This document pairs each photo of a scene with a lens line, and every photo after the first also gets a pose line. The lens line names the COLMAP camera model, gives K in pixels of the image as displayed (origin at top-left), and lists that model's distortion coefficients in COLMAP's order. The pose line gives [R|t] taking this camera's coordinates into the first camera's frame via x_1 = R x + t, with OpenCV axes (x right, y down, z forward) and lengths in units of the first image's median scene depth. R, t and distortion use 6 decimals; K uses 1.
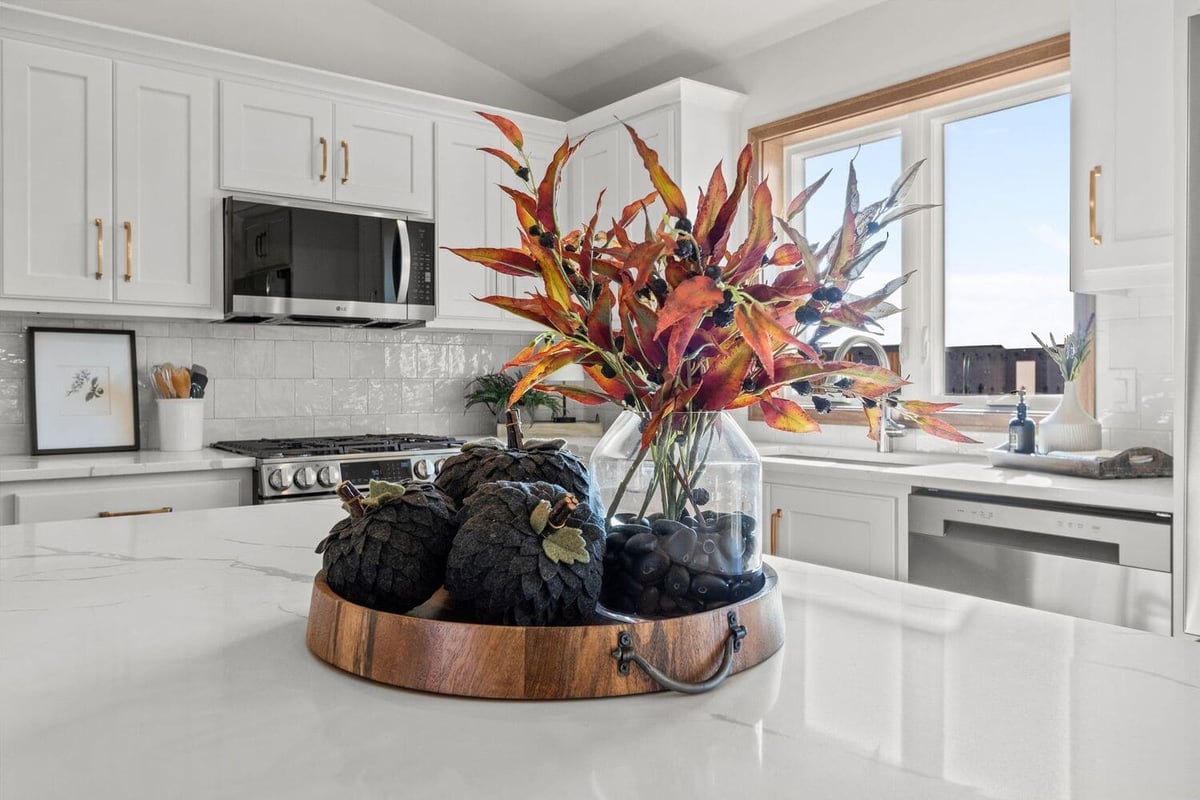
lens RADIAL K [[912.9, 0, 594.3], [0, 912.9, 388.3], [0, 0, 1]] dist [-0.000175, 0.001461]
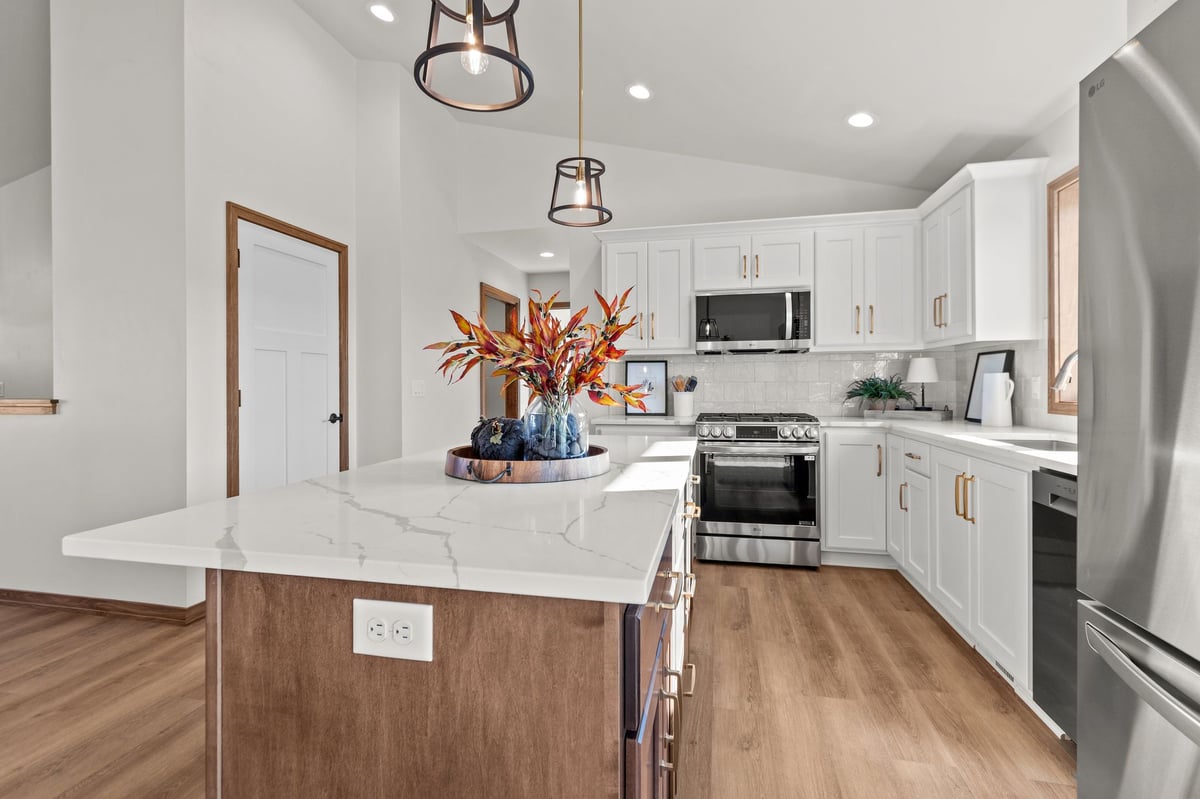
lens RADIAL K [[555.8, 0, 597.3], [0, 555.8, 386.9], [0, 0, 1]] dist [0.020260, -0.000087]
pose [[0.644991, 0.000823, -0.764189, 0.426584], [-0.002429, 0.999997, -0.000973, 0.001349], [0.764186, 0.002484, 0.644991, 0.015861]]
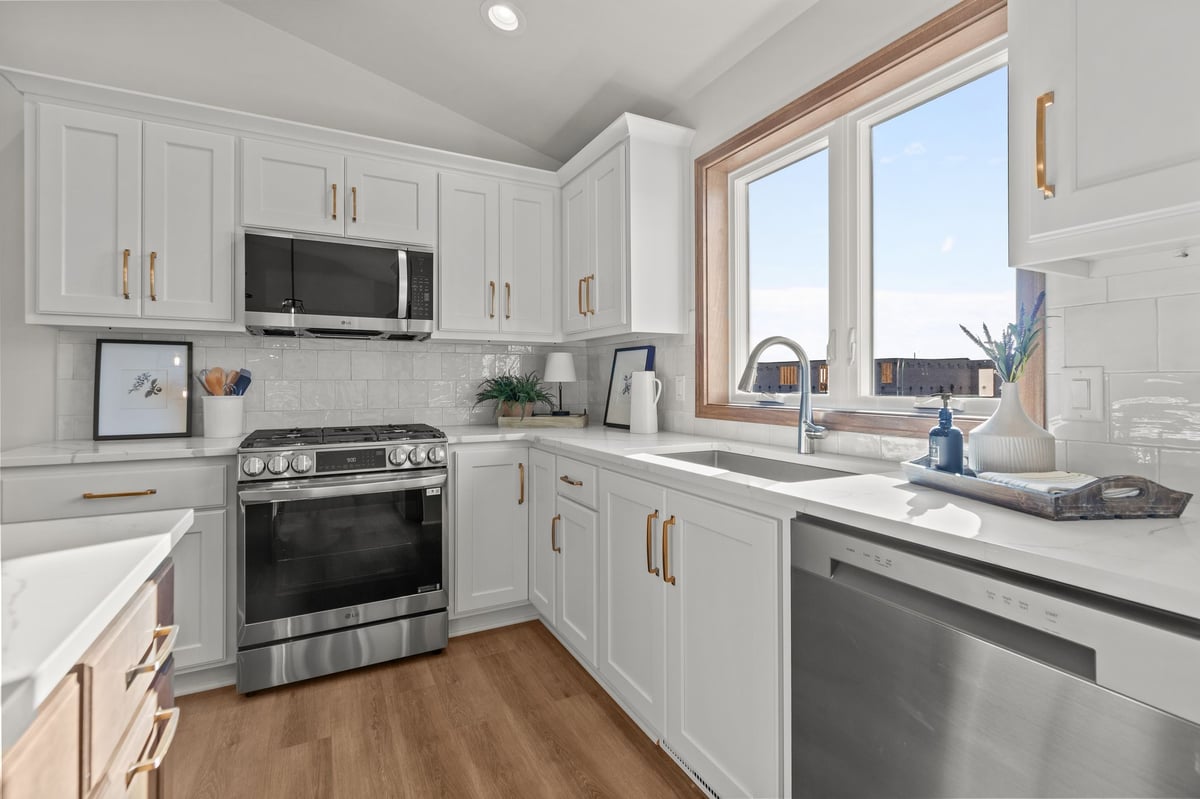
lens RADIAL K [[544.2, 0, 599.9], [0, 544.2, 381.4], [0, 0, 1]] dist [0.003269, 0.000154]
pose [[0.984470, 0.000430, -0.175551, 0.199797], [-0.002134, 0.999952, -0.009518, -0.002468], [0.175538, 0.009745, 0.984424, 0.370899]]
